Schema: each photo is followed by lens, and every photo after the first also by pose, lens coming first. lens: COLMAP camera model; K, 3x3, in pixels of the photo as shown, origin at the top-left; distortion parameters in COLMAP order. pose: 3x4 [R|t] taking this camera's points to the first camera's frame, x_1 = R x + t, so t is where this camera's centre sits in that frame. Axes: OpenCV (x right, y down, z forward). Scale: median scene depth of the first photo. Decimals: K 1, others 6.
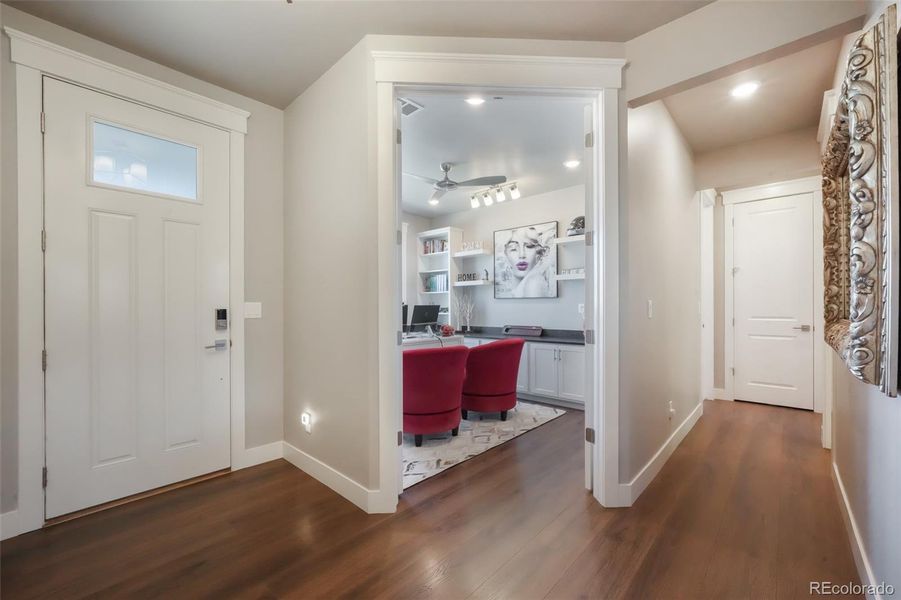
lens RADIAL K [[373.6, 0, 448.8], [0, 373.6, 302.9], [0, 0, 1]] dist [0.009416, 0.000559]
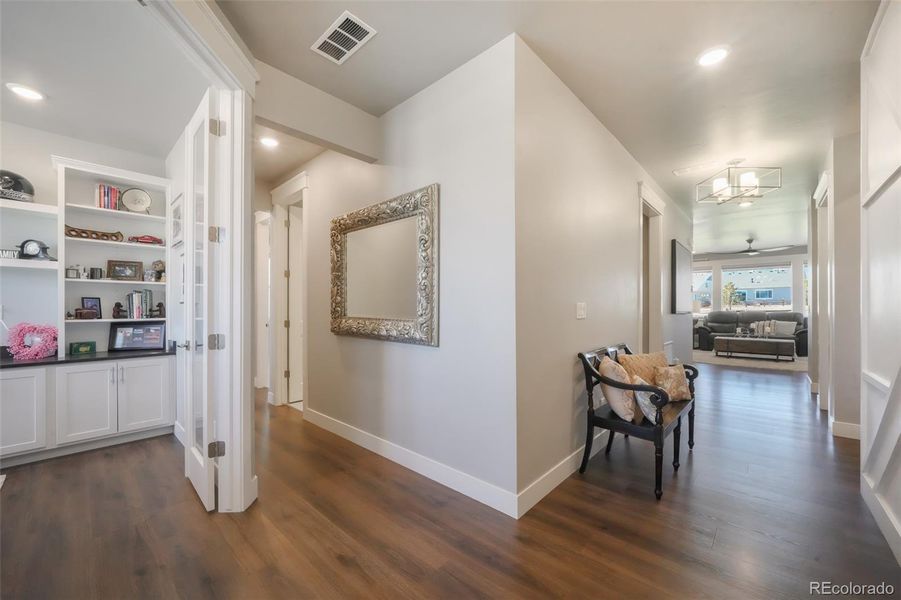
lens RADIAL K [[355.4, 0, 448.7], [0, 355.4, 306.8], [0, 0, 1]] dist [-0.000913, 0.000251]
pose [[-0.002728, 0.007284, 0.999970, -0.226852], [-0.009112, 0.999932, -0.007309, 0.002509], [-0.999955, -0.009132, -0.002661, 0.200377]]
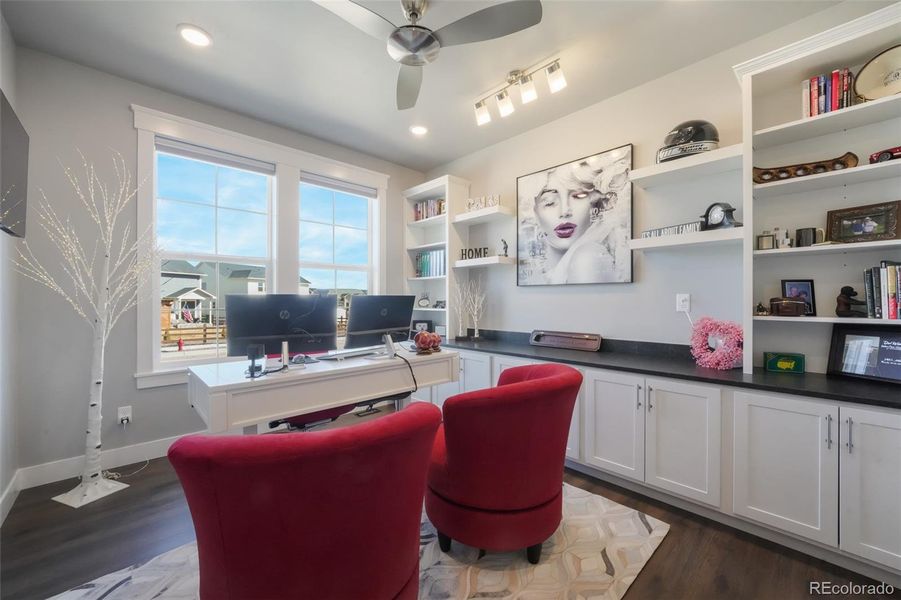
lens RADIAL K [[355.4, 0, 452.2], [0, 355.4, 299.4], [0, 0, 1]] dist [-0.000913, 0.000251]
pose [[0.997624, 0.002870, -0.068828, 0.058012], [-0.002202, 0.999950, 0.009793, 0.005148], [0.068853, -0.009618, 0.997580, 0.427528]]
